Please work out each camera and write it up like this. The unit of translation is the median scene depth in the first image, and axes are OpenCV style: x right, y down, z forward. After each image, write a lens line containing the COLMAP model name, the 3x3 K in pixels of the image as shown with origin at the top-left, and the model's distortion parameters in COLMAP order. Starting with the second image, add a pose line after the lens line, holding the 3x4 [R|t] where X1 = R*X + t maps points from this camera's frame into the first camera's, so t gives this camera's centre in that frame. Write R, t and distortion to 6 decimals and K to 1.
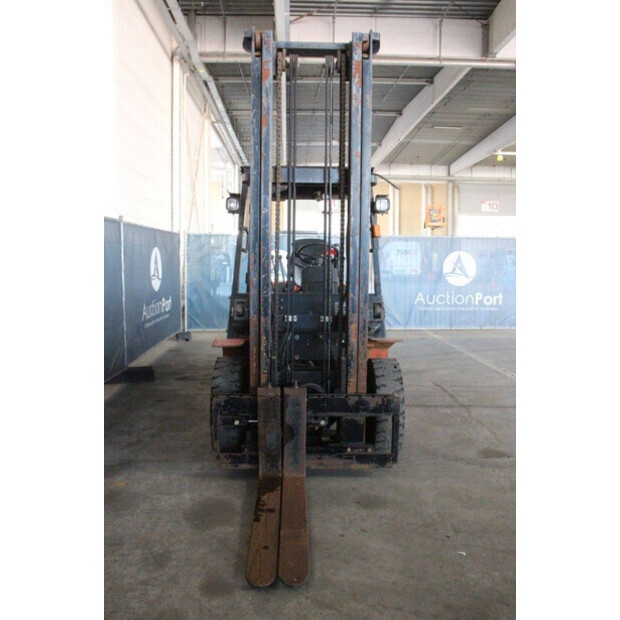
lens RADIAL K [[542.1, 0, 307.1], [0, 542.1, 308.7], [0, 0, 1]] dist [-0.128249, 0.115041]
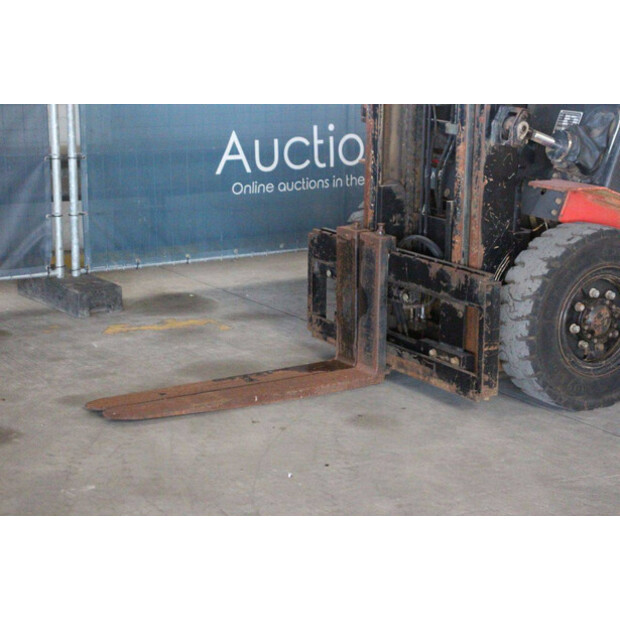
lens RADIAL K [[1479.9, 0, 314.4], [0, 1479.9, 306.7], [0, 0, 1]] dist [0.432069, 0.000000]
pose [[0.526010, 0.194878, -0.827850, 1.405994], [-0.091521, 0.980712, 0.172710, -0.065248], [0.845540, -0.015081, 0.533699, -0.001650]]
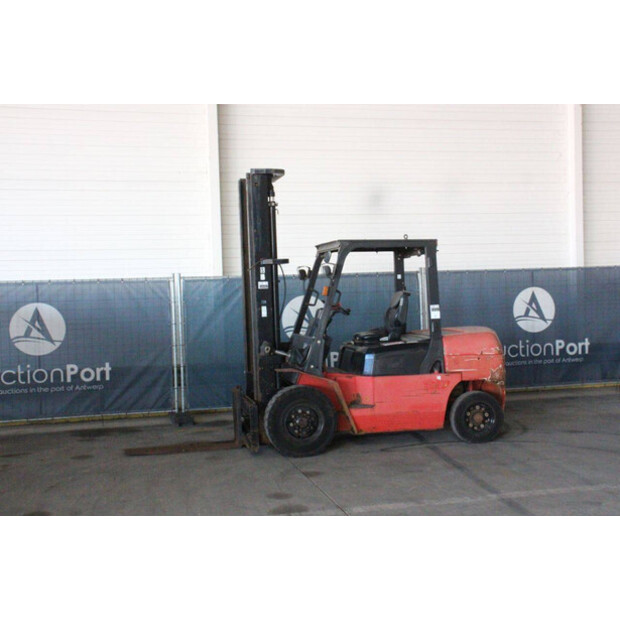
lens RADIAL K [[822.3, 0, 304.4], [0, 822.3, 304.8], [0, 0, 1]] dist [0.024973, 0.000000]
pose [[0.199656, 0.012972, -0.979780, 2.326464], [-0.054958, 0.998487, 0.002021, -0.122359], [0.978324, 0.053444, 0.200067, 0.554406]]
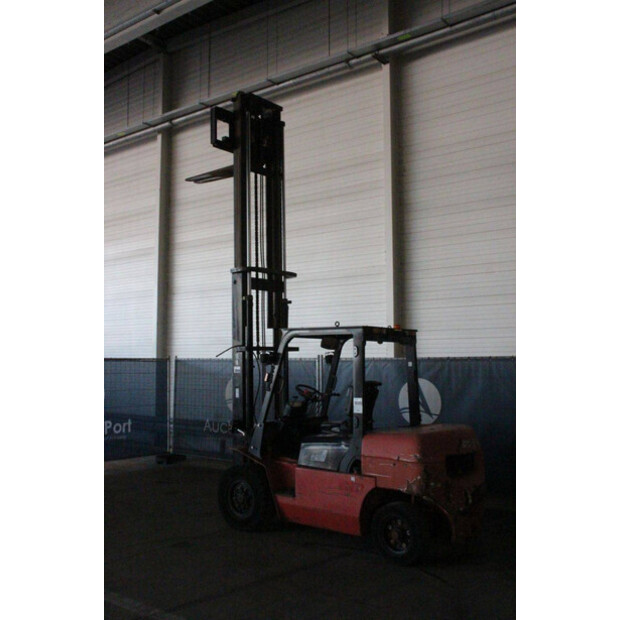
lens RADIAL K [[640.2, 0, 308.7], [0, 640.2, 311.2], [0, 0, 1]] dist [-0.052418, 0.000000]
pose [[-0.644006, -0.059275, -0.762721, 1.571658], [-0.063464, 0.997697, -0.023950, -0.292108], [0.762384, 0.032981, -0.646284, 2.142331]]
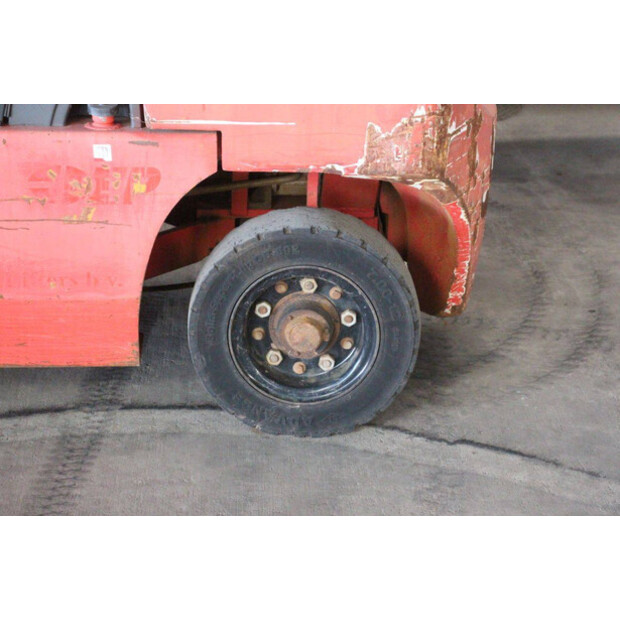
lens RADIAL K [[1479.9, 0, 311.5], [0, 1479.9, 311.6], [0, 0, 1]] dist [0.432069, 0.000000]
pose [[0.037892, 0.363278, -0.930910, 1.157368], [-0.095262, 0.928649, 0.358519, -0.170456], [0.994731, 0.075095, 0.069795, 1.361738]]
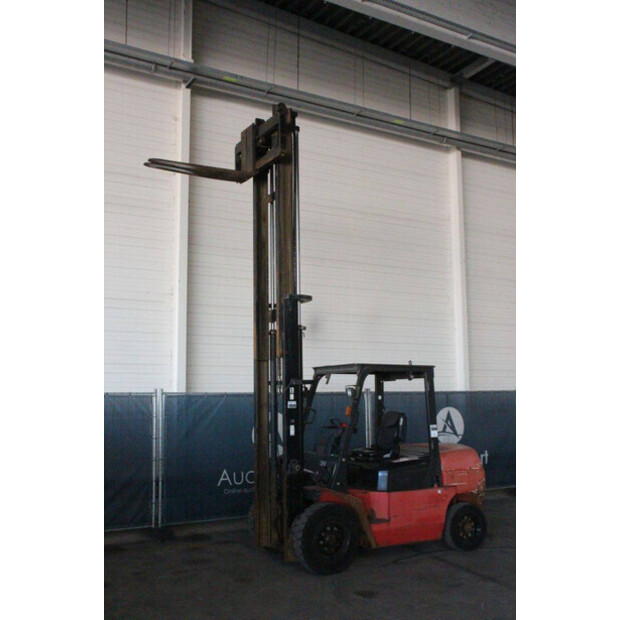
lens RADIAL K [[668.1, 0, 308.5], [0, 668.1, 313.9], [0, 0, 1]] dist [-0.031805, 0.000000]
pose [[0.471210, -0.111451, -0.874951, 1.870942], [-0.067641, 0.984497, -0.161833, -0.115624], [0.879424, 0.135439, 0.456366, 0.086362]]
